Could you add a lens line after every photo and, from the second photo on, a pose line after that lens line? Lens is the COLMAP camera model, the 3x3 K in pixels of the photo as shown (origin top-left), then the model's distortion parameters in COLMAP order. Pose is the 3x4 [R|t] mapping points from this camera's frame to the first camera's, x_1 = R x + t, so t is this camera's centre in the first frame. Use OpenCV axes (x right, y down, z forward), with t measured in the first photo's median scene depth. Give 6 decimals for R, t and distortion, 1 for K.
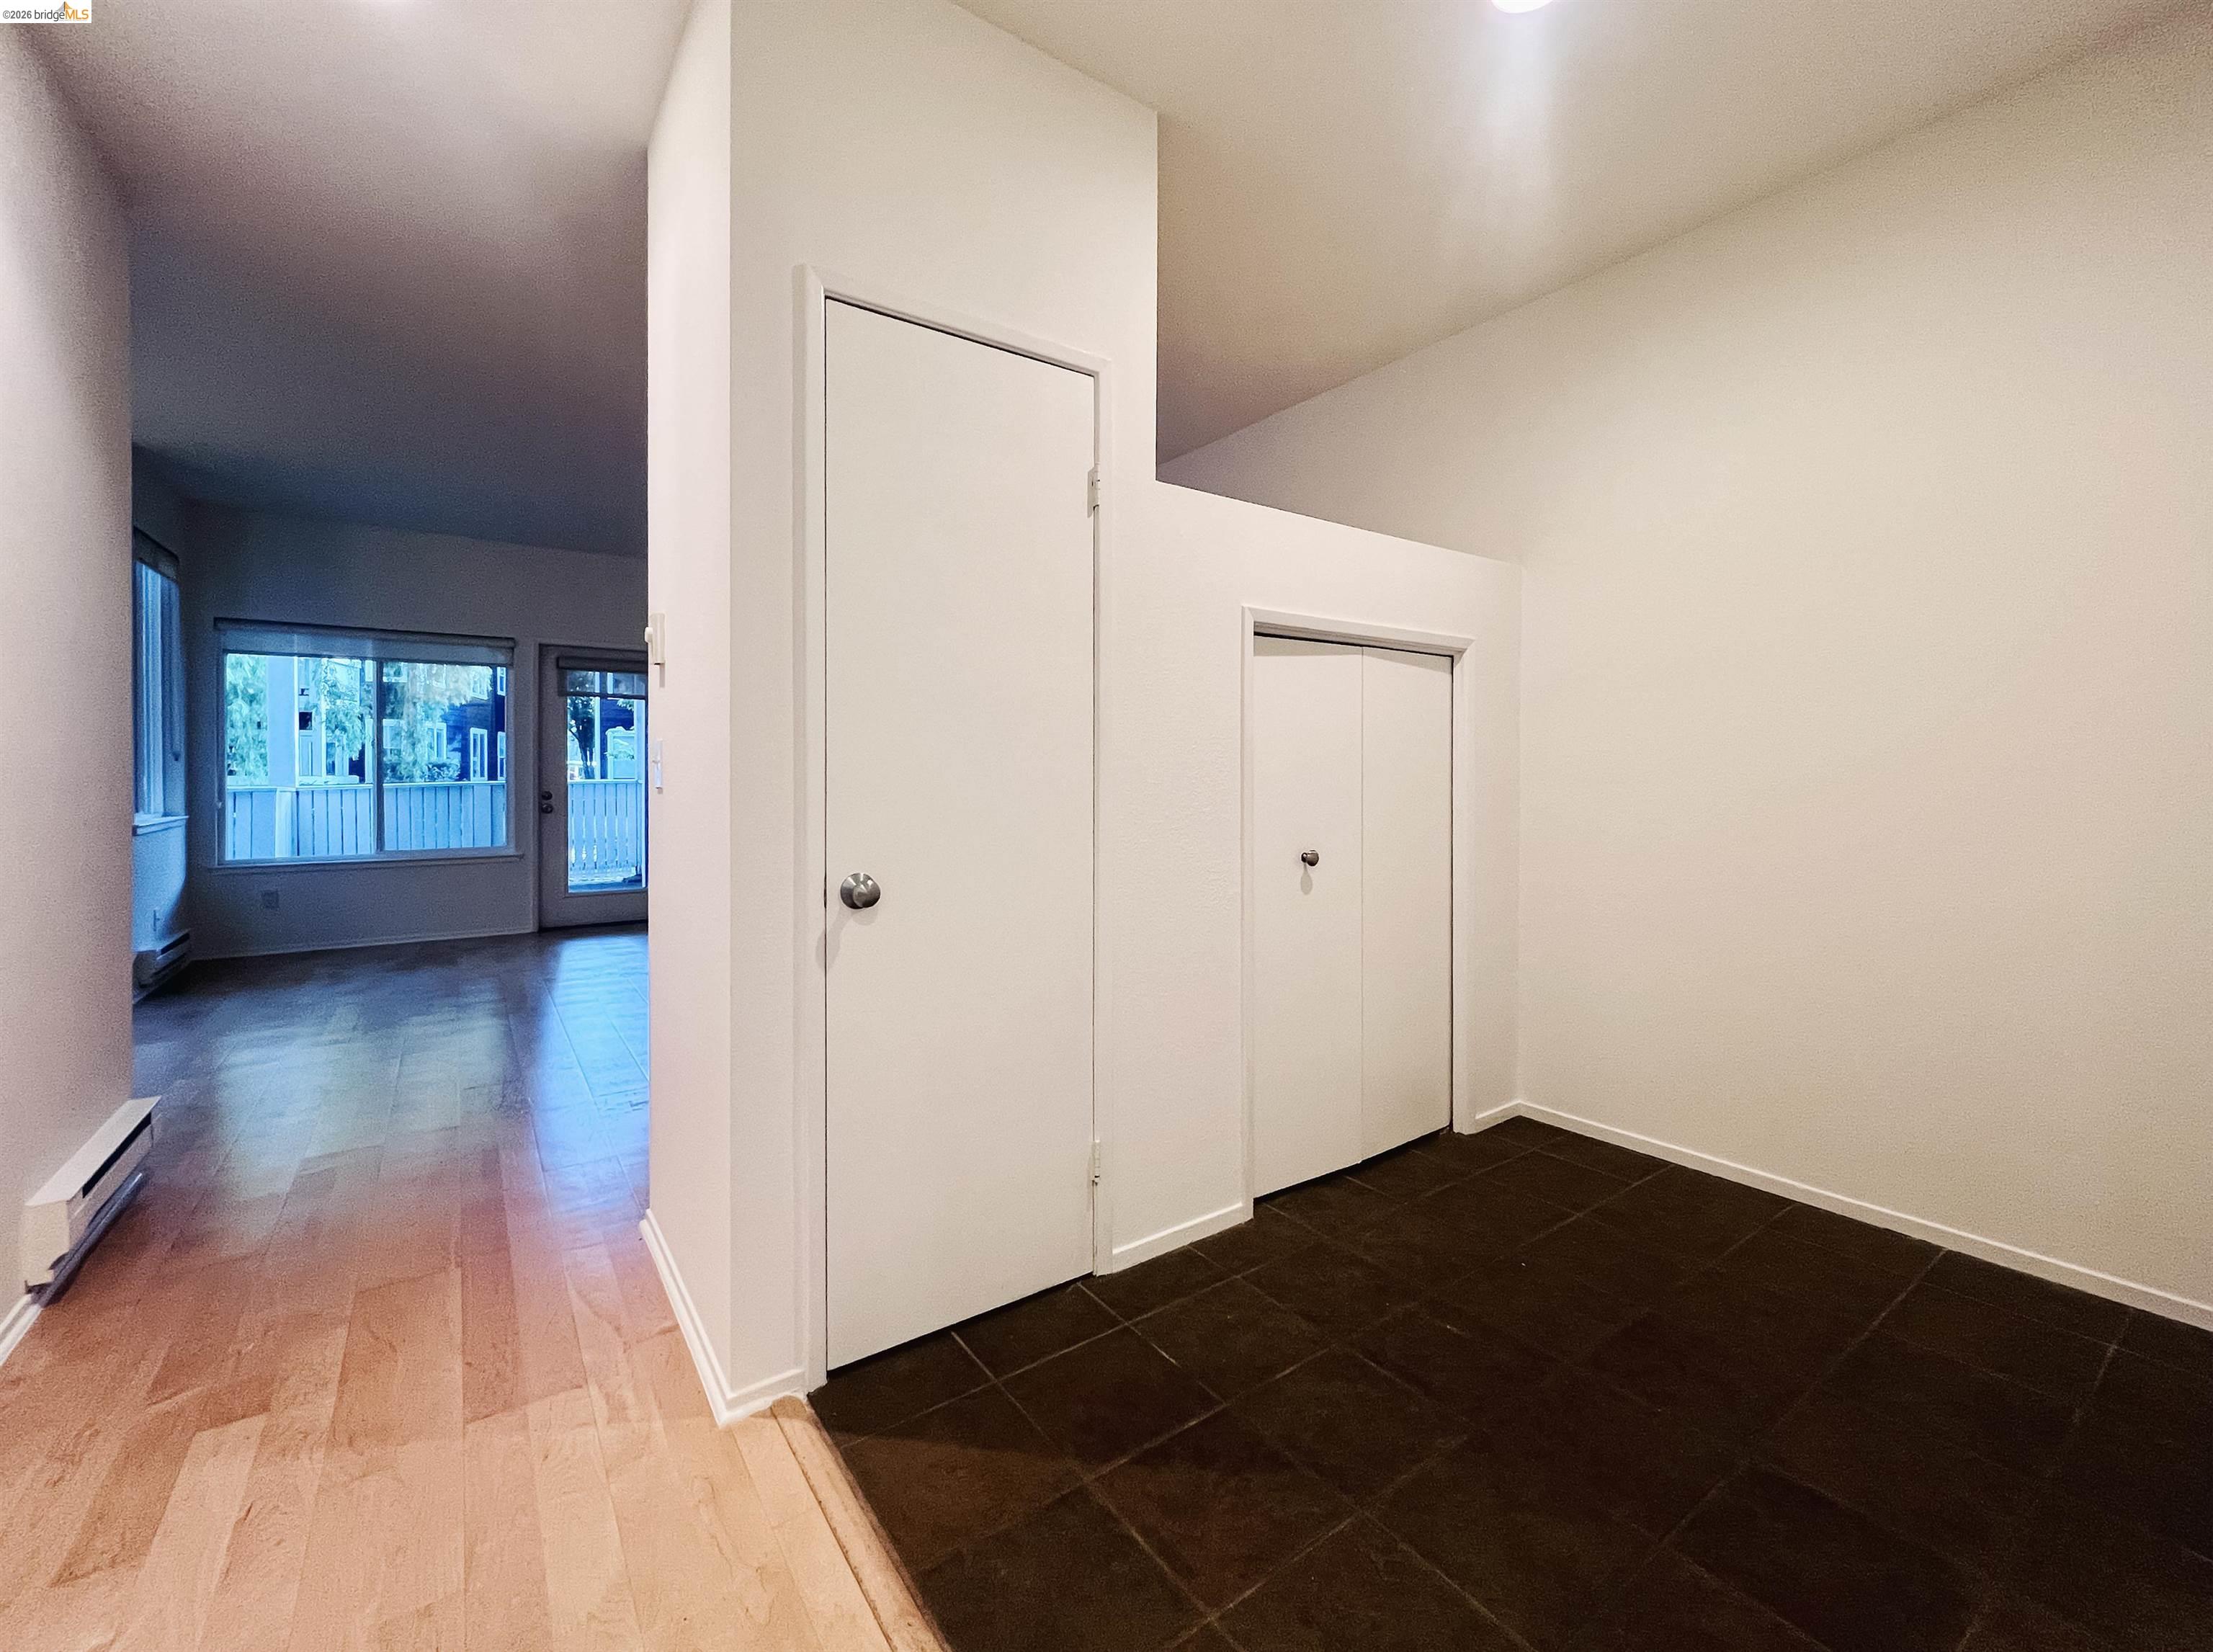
lens RADIAL K [[937.8, 0, 1112.4], [0, 937.8, 775.0], [0, 0, 1]] dist [0.000005, 0.000068]
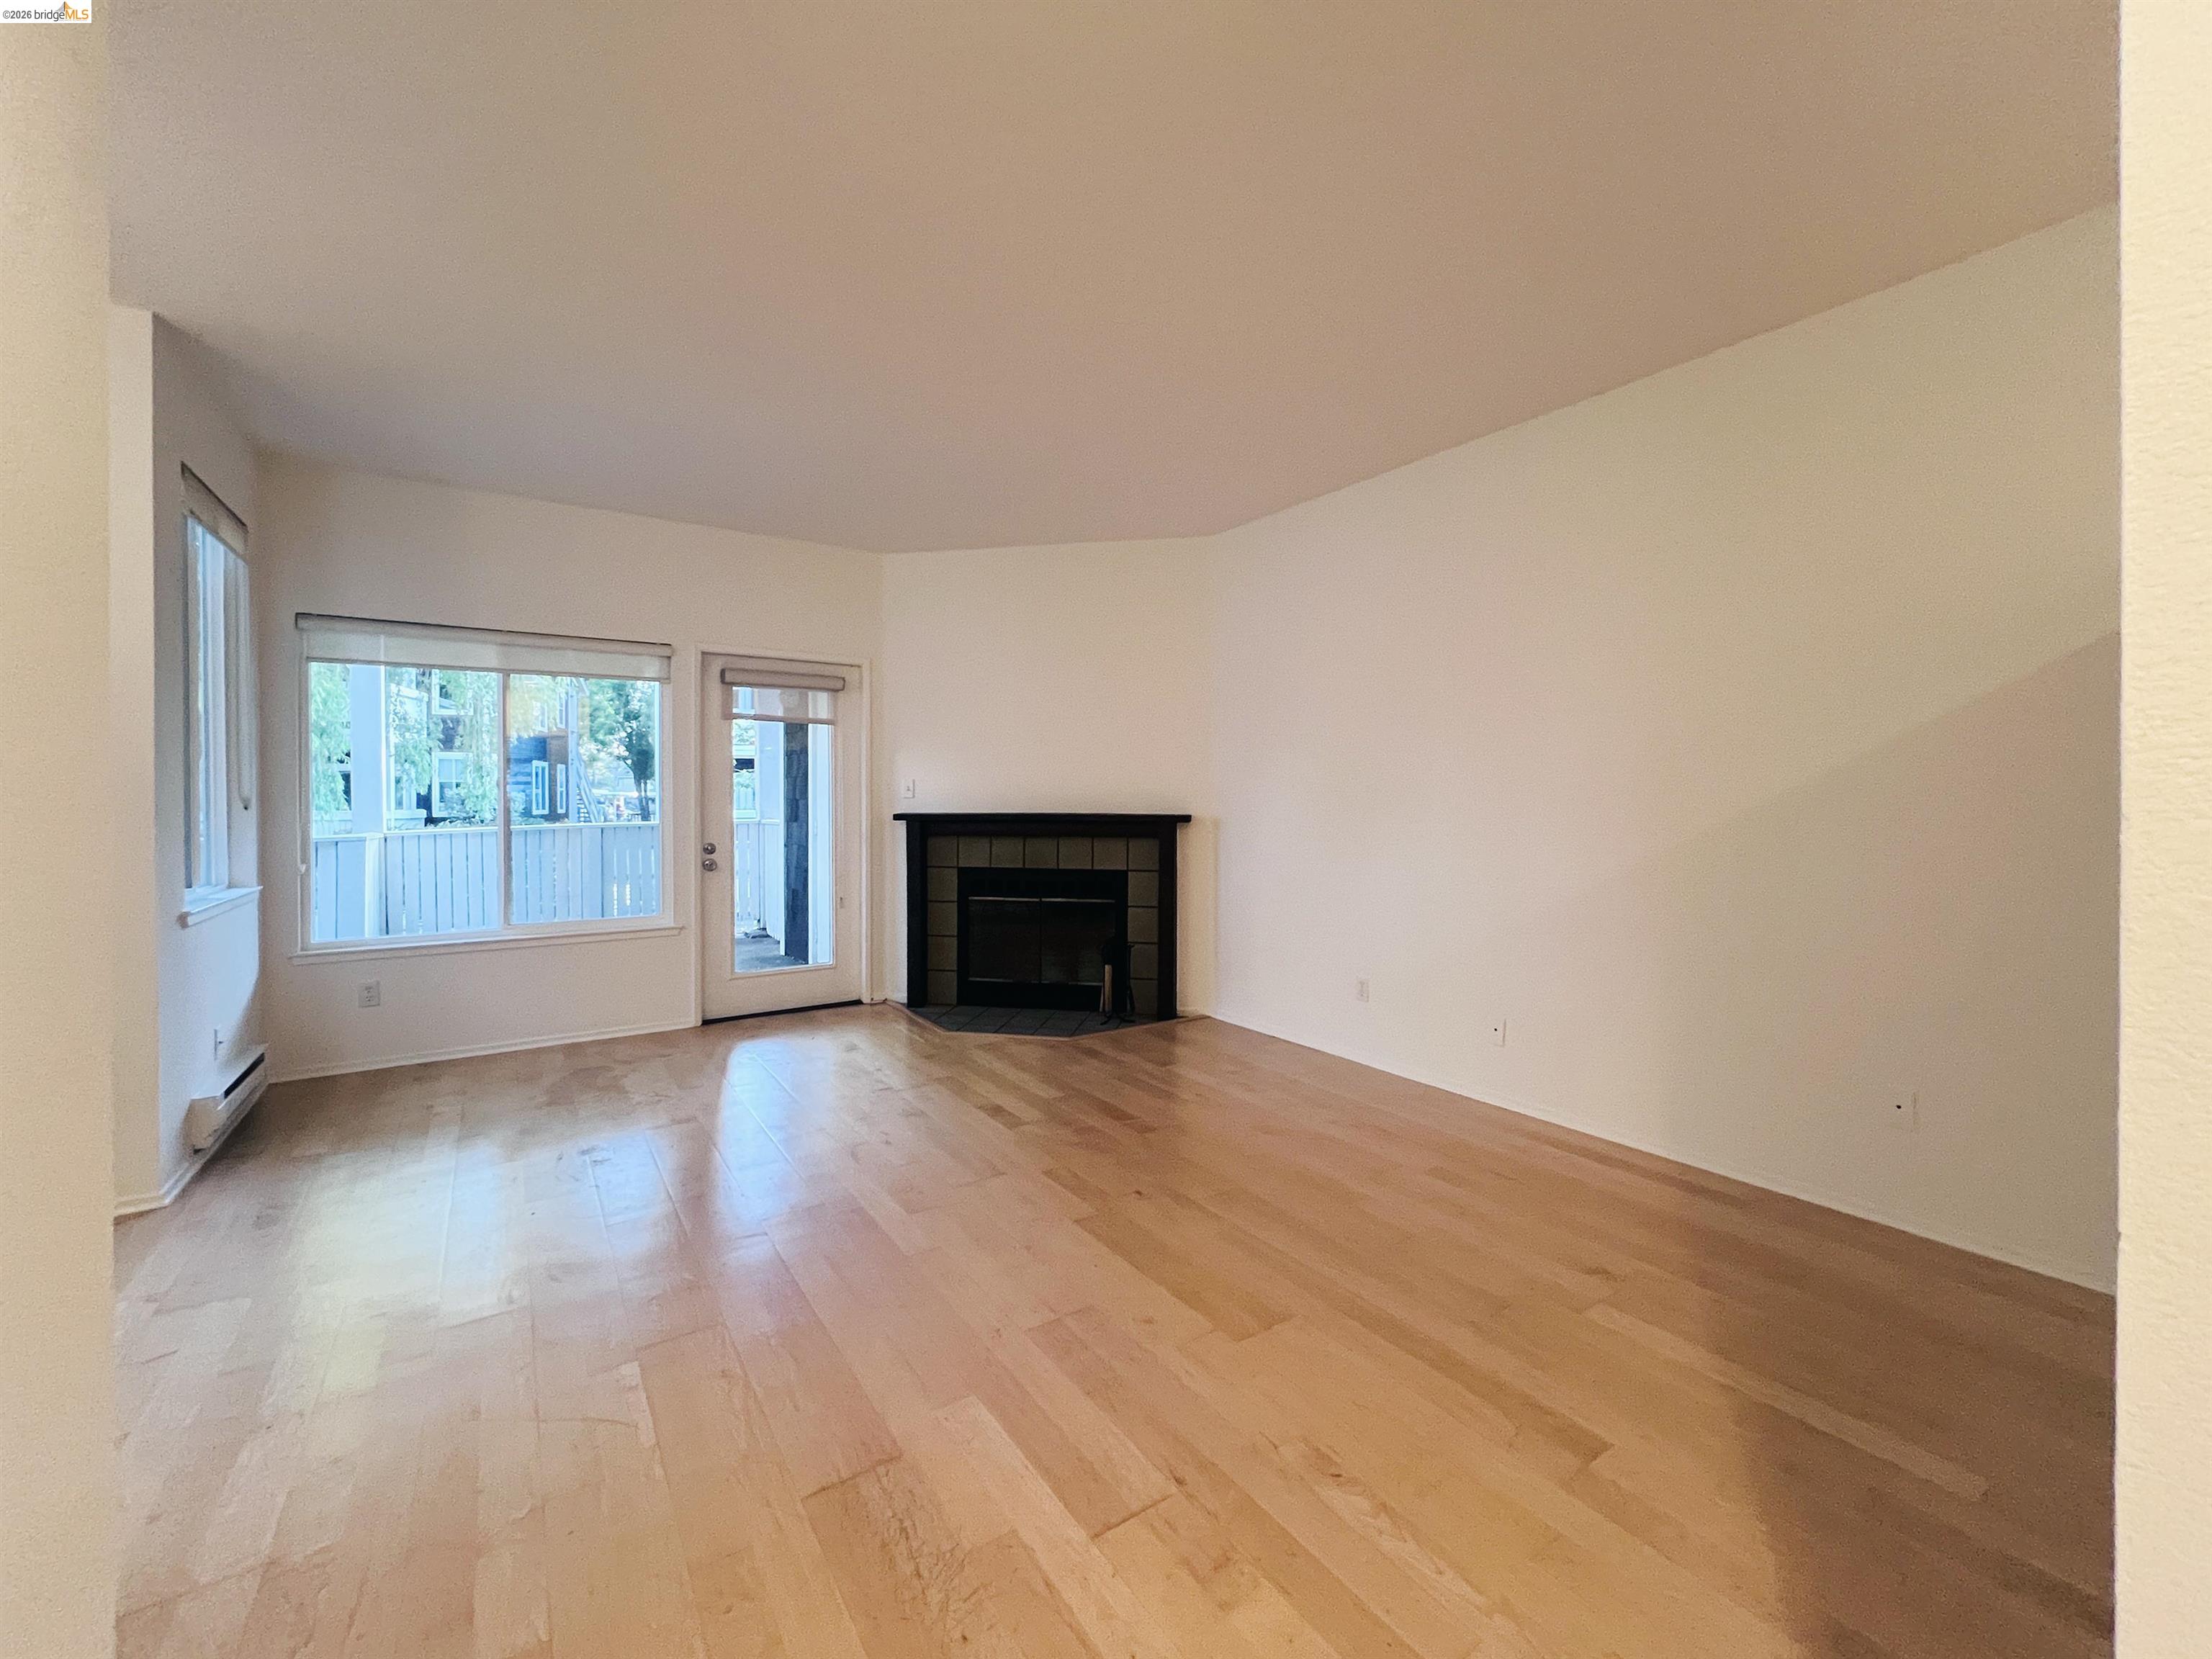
lens RADIAL K [[888.6, 0, 1077.5], [0, 888.6, 800.7], [0, 0, 1]] dist [-0.000732, 0.000027]
pose [[0.999427, -0.004285, -0.033584, -0.274453], [0.004244, 0.999990, -0.001289, -0.014655], [0.033589, 0.001146, 0.999435, 0.277044]]
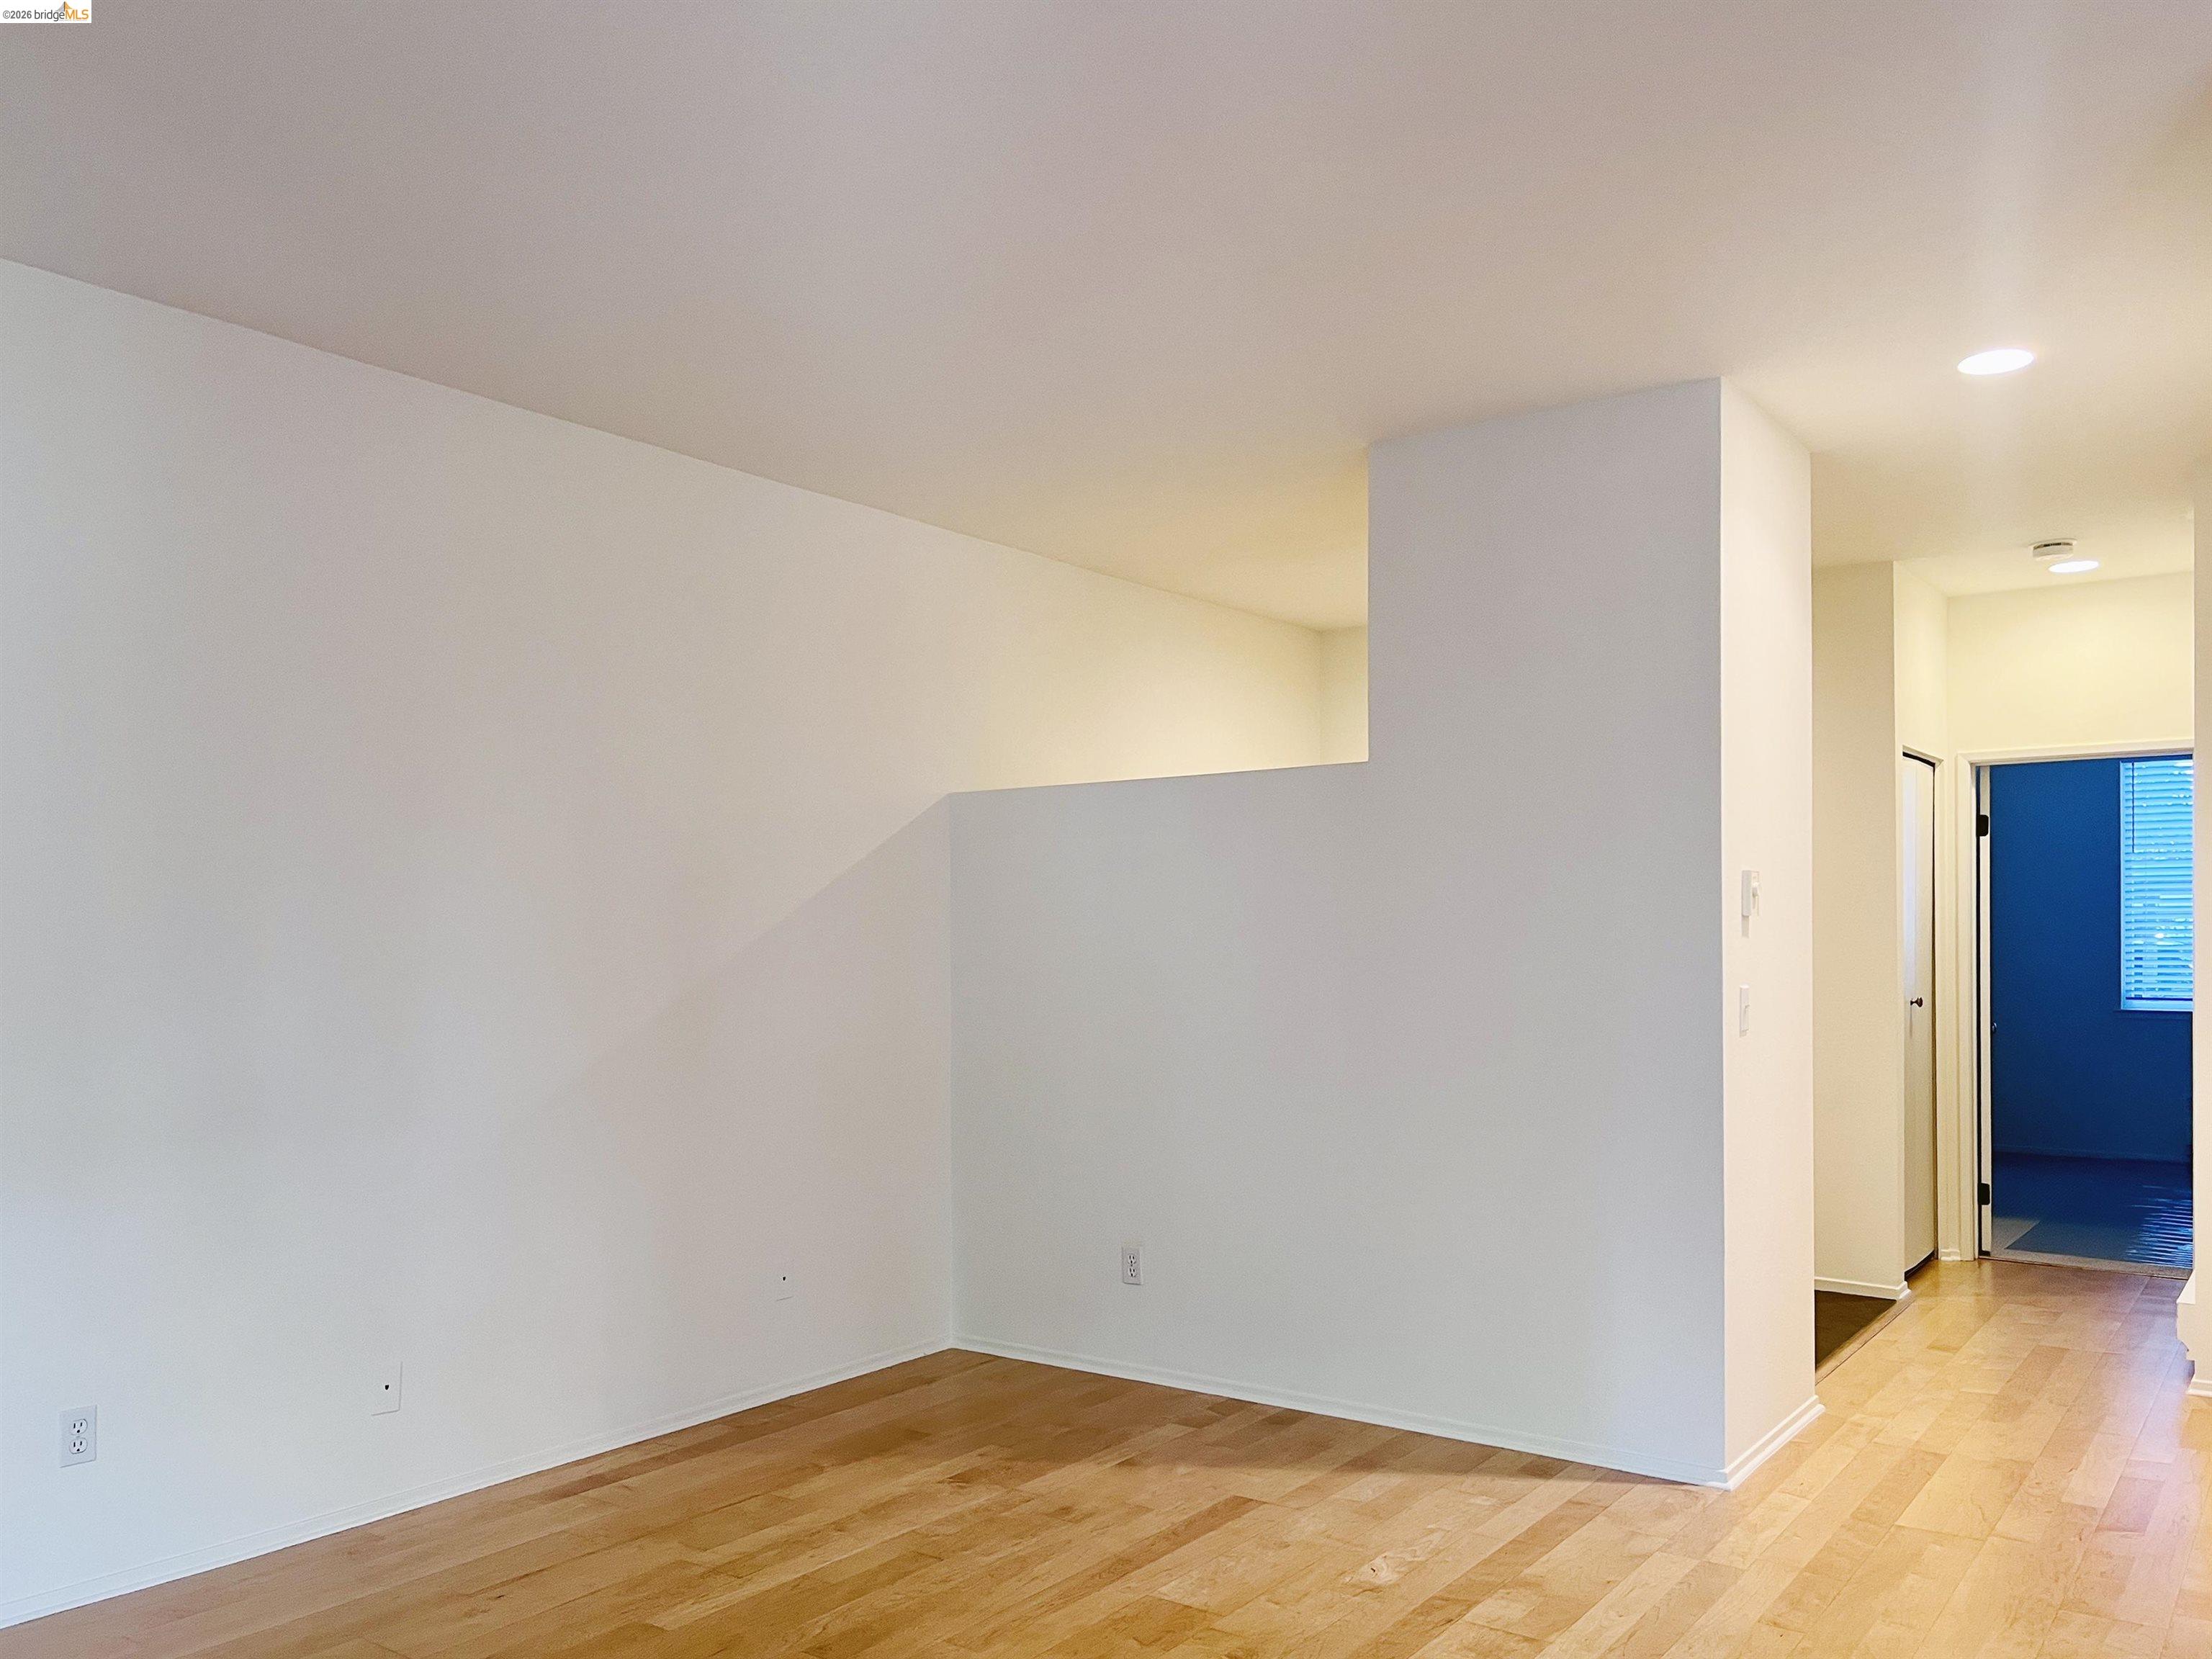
lens RADIAL K [[1688.7, 0, 1106.0], [0, 1688.7, 829.5], [0, 0, 1]] dist [-0.001634, -0.001474]
pose [[-0.321827, 0.058200, 0.945008, -0.705921], [0.004881, 0.998198, -0.059813, -0.039594], [-0.946786, -0.014637, -0.321531, 0.763733]]
